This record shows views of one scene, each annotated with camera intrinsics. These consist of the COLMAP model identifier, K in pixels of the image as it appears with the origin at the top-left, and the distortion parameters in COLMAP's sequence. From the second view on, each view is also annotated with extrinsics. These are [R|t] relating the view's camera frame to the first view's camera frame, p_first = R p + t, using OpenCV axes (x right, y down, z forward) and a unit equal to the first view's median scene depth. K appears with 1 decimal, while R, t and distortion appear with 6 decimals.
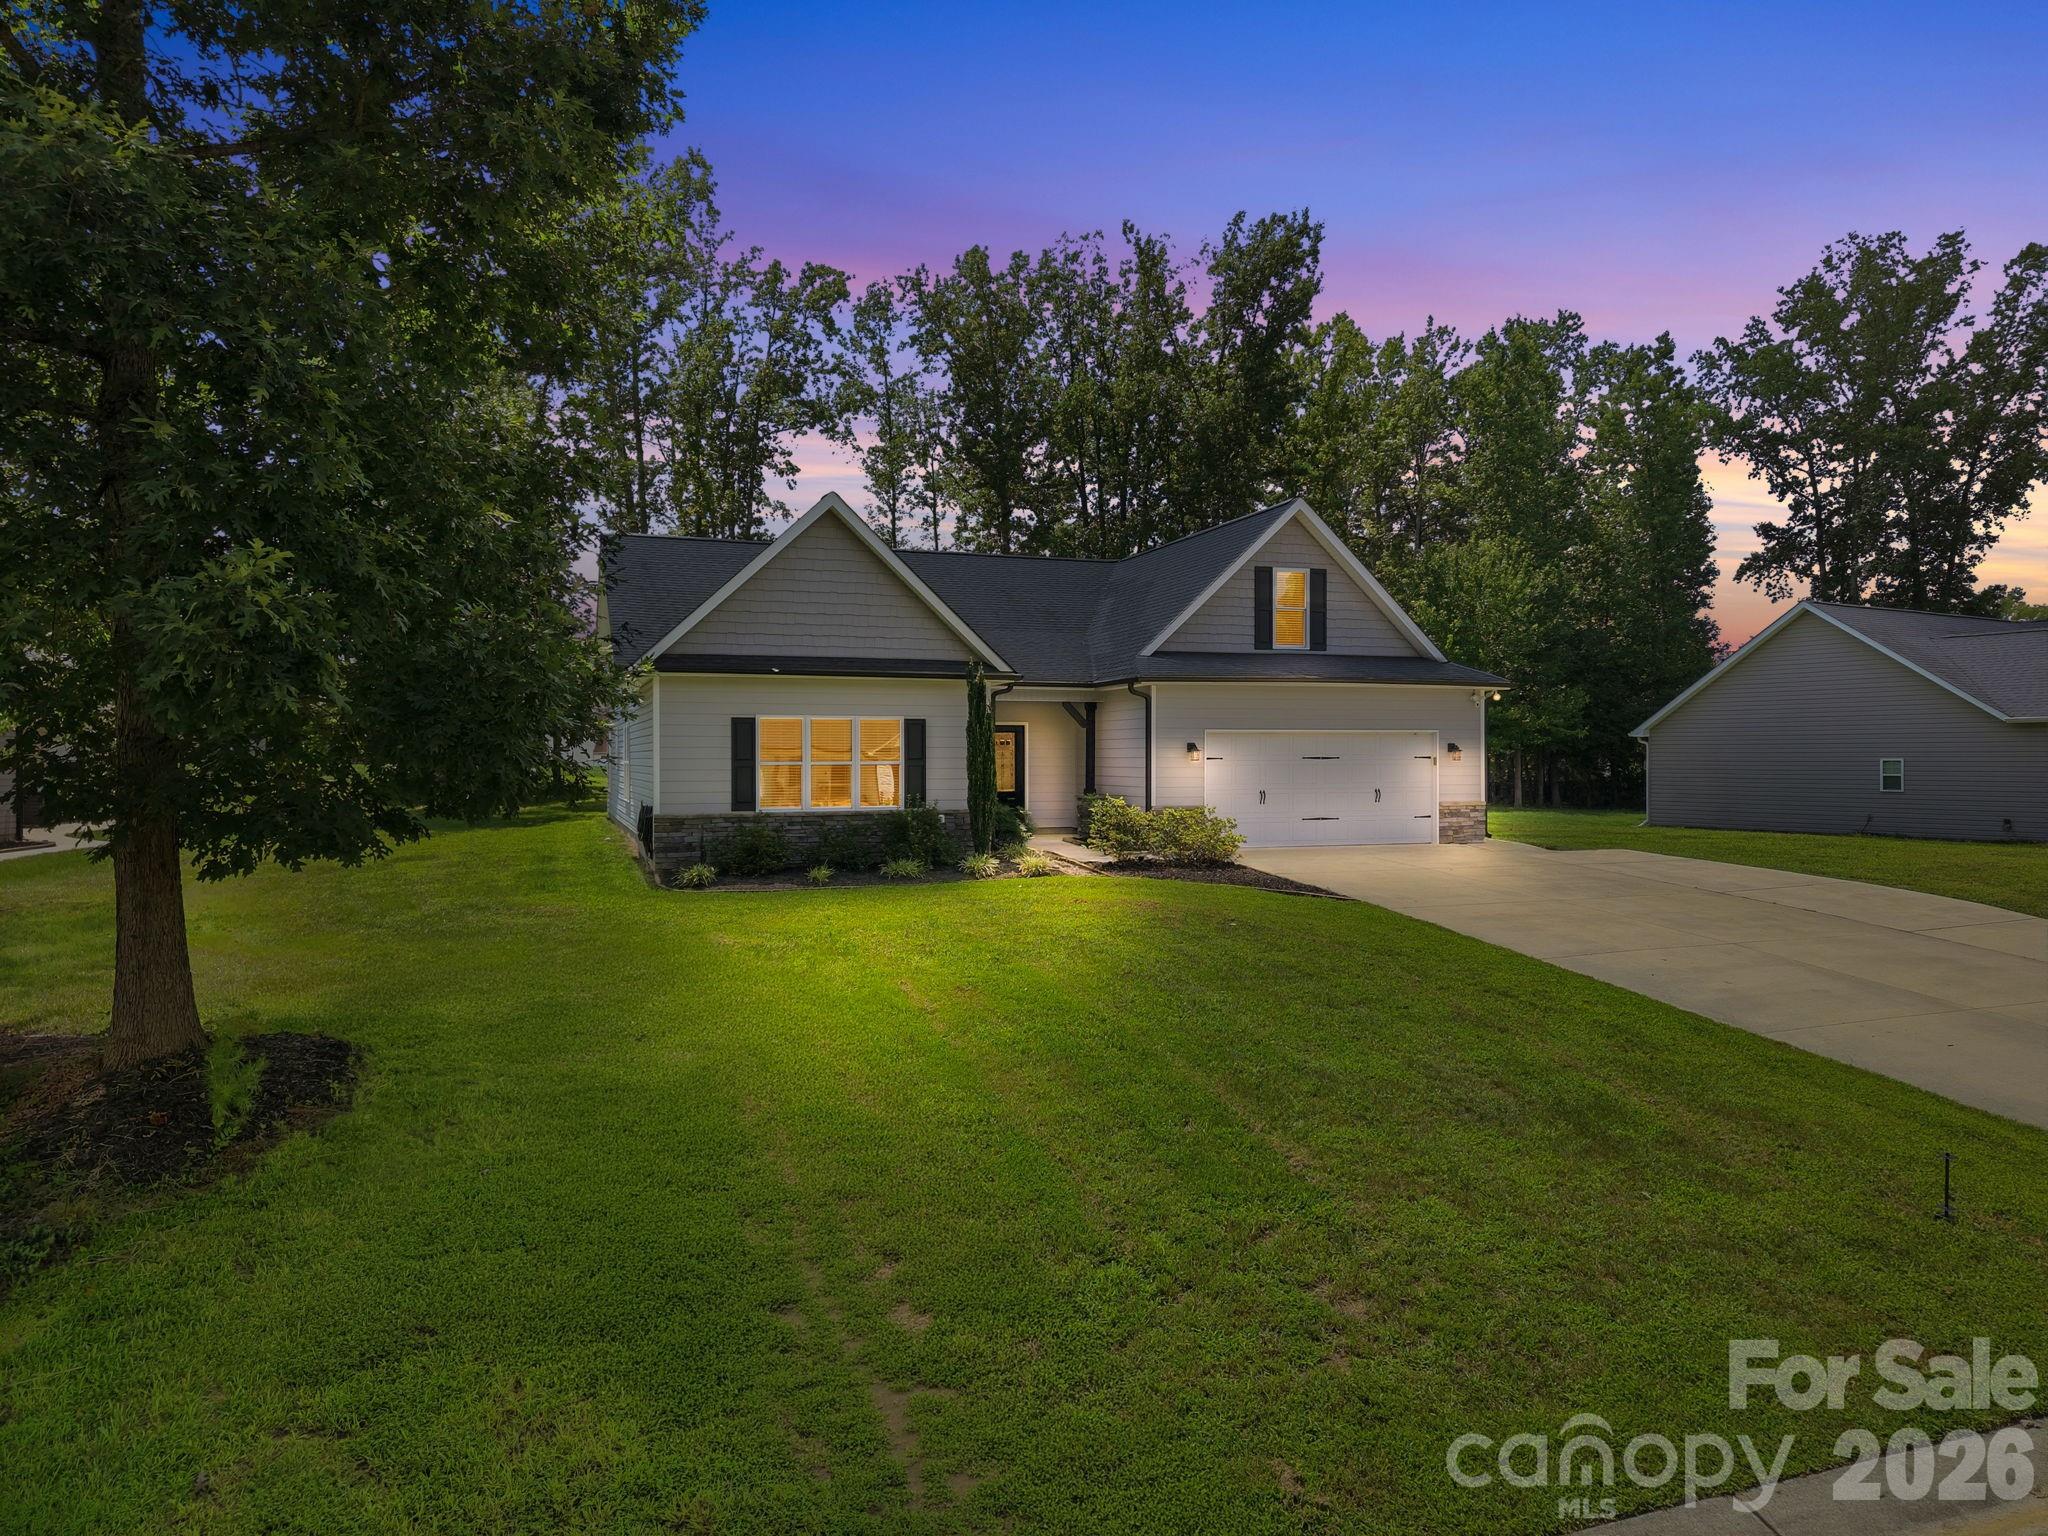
lens RADIAL K [[1353.1, 0, 1017.1], [0, 1353.1, 776.4], [0, 0, 1]] dist [0.005584, -0.003178]
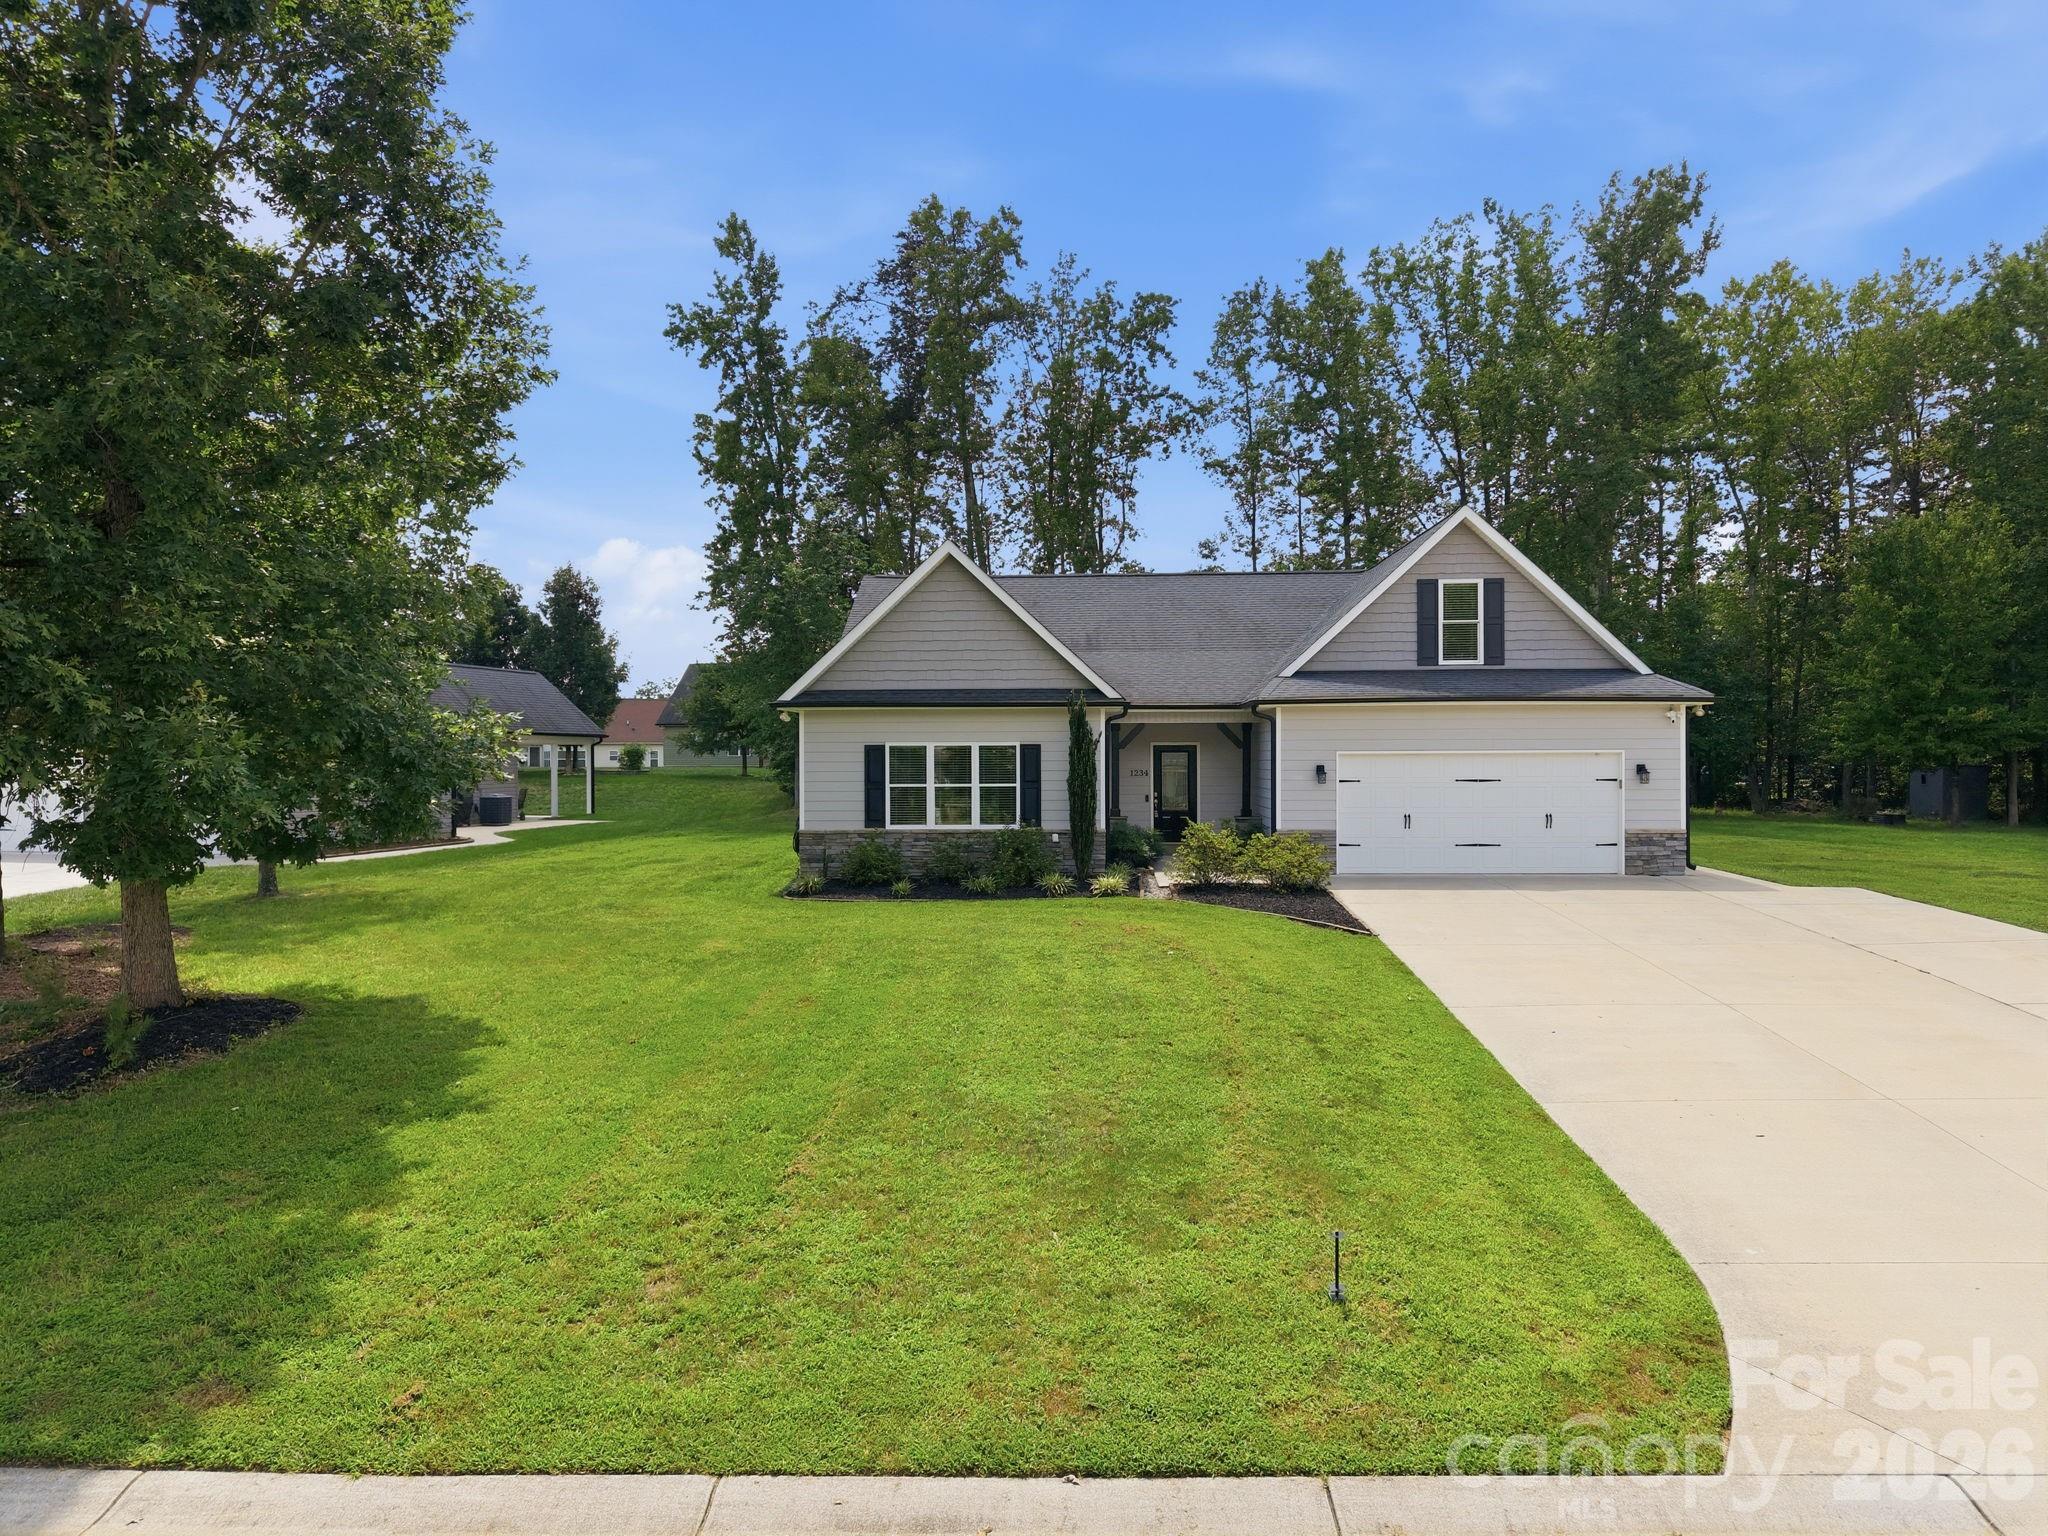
lens RADIAL K [[1353.1, 0, 1017.1], [0, 1353.1, 776.4], [0, 0, 1]] dist [0.005584, -0.003178]
pose [[0.927649, 0.003784, -0.373433, 0.265583], [-0.003849, 0.999992, 0.000571, -0.014730], [0.373432, 0.000908, 0.927657, 0.001979]]
